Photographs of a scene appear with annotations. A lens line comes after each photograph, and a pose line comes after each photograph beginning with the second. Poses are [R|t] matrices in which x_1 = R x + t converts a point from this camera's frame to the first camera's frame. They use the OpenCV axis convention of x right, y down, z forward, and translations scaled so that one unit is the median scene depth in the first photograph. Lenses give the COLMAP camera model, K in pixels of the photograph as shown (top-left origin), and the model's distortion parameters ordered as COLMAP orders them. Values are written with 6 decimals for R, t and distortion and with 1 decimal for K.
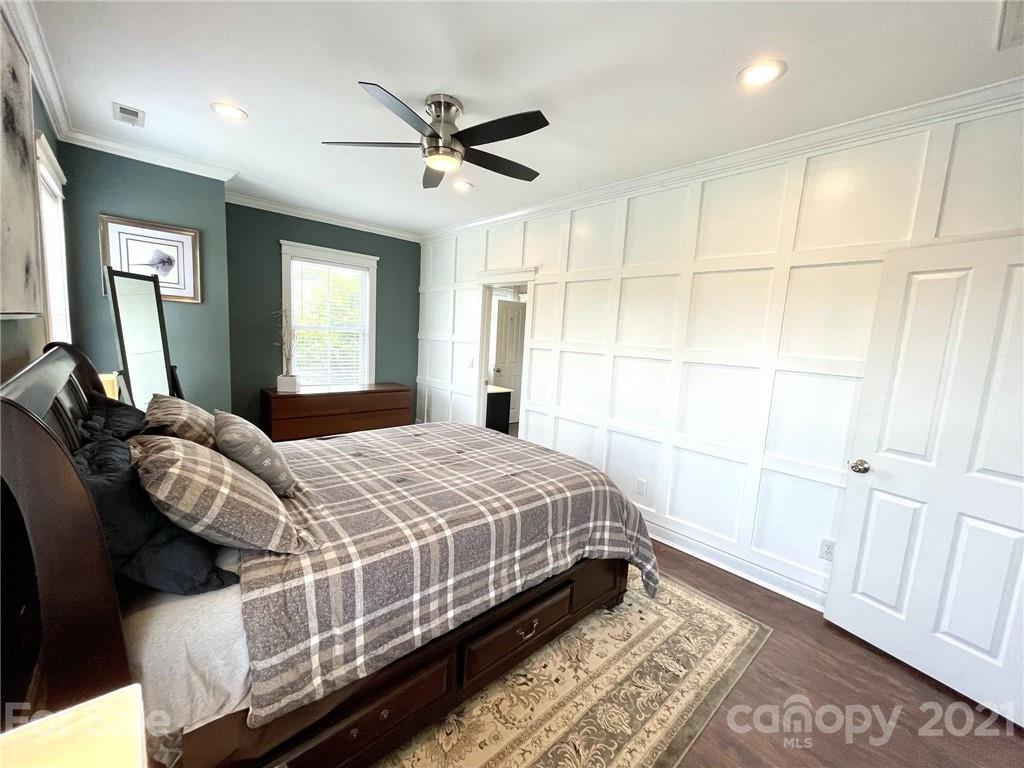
lens RADIAL K [[412.3, 0, 513.1], [0, 412.3, 382.0], [0, 0, 1]] dist [0.000737, 0.000525]
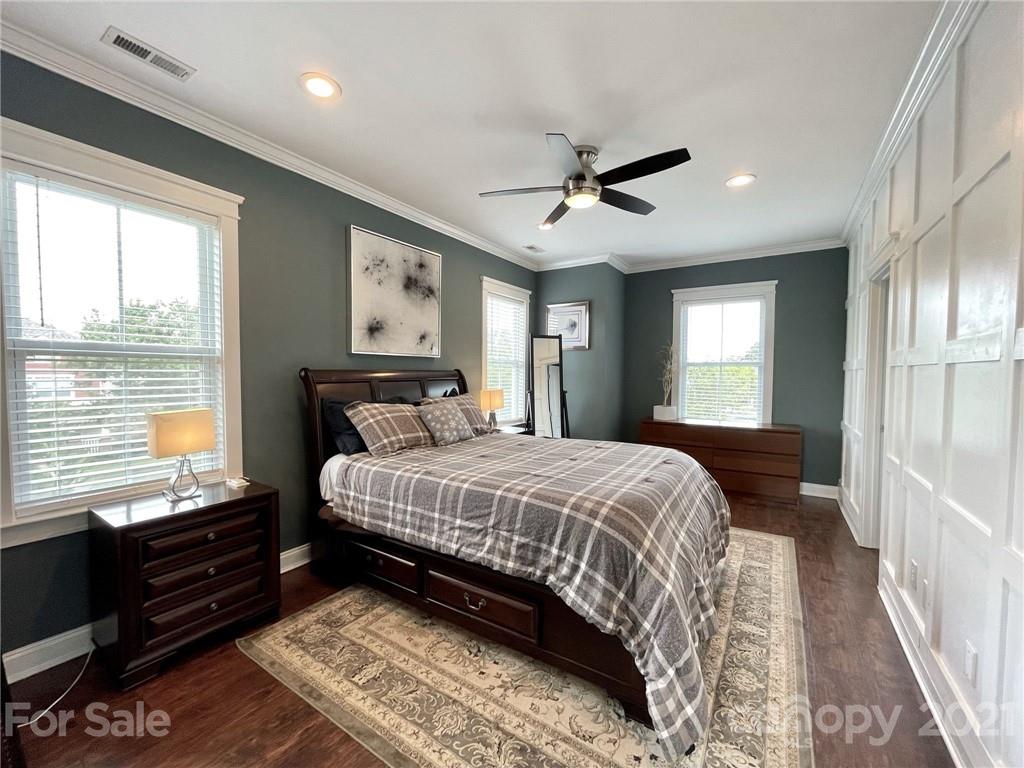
lens RADIAL K [[412.3, 0, 509.6], [0, 412.3, 390.3], [0, 0, 1]] dist [0.000737, 0.000525]
pose [[0.248013, -0.014145, -0.968653, 1.119636], [-0.094026, 0.994821, -0.038601, 0.066063], [0.964183, 0.100652, 0.245398, 0.750428]]
